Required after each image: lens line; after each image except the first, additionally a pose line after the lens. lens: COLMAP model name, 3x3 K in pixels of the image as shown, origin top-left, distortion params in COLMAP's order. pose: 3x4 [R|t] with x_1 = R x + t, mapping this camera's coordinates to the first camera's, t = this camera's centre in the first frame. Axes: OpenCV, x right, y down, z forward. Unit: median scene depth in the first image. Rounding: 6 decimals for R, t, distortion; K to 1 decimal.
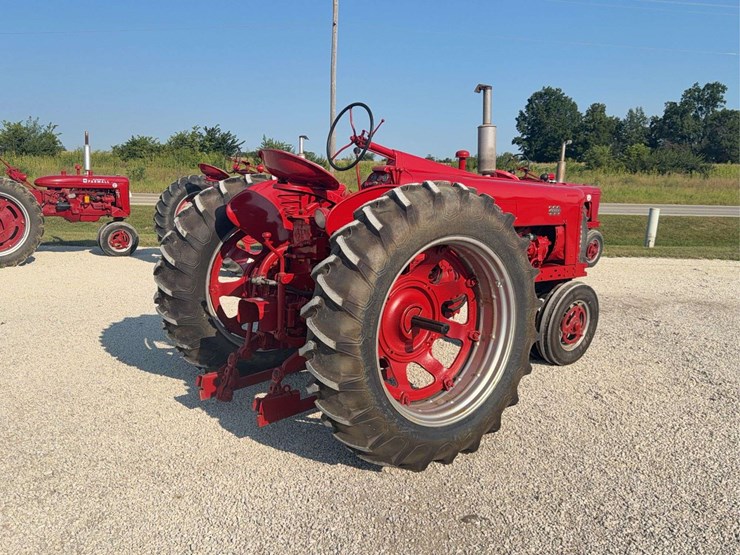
lens RADIAL K [[699.6, 0, 370.0], [0, 699.6, 277.5], [0, 0, 1]] dist [0.130937, -0.226386]
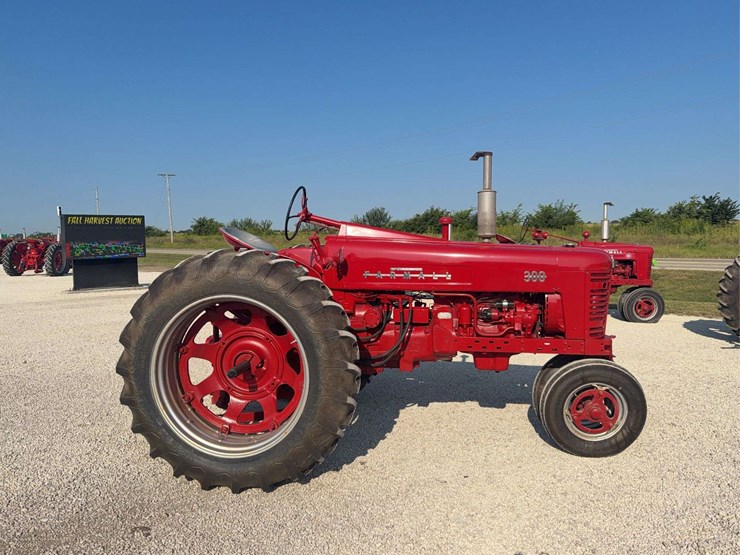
lens RADIAL K [[561.1, 0, 370.0], [0, 561.1, 277.5], [0, 0, 1]] dist [0.091296, -0.122307]
pose [[0.691792, 0.024043, -0.721696, 0.555382], [-0.082331, 0.995554, -0.045753, -0.036574], [0.717388, 0.091069, 0.690696, 0.295286]]
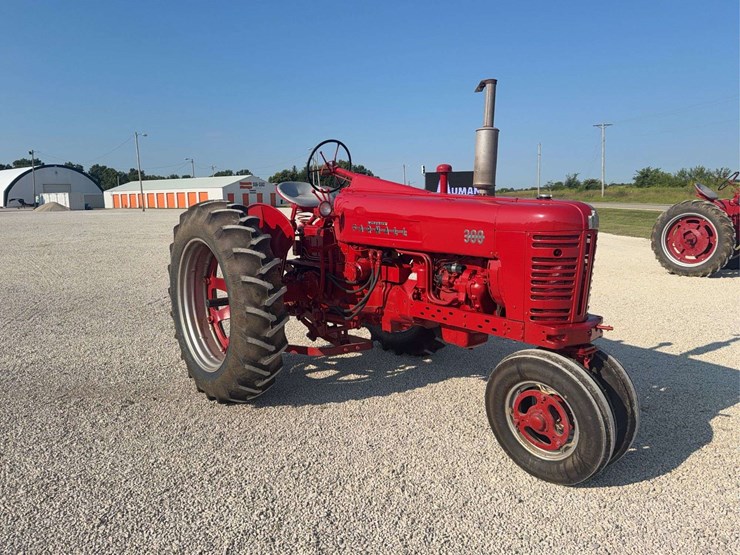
lens RADIAL K [[561.1, 0, 370.0], [0, 561.1, 277.5], [0, 0, 1]] dist [0.091296, -0.122307]
pose [[0.013761, 0.120757, -0.992587, 0.730463], [-0.130804, 0.984368, 0.117944, -0.092627], [0.991313, 0.128212, 0.029341, 0.760335]]
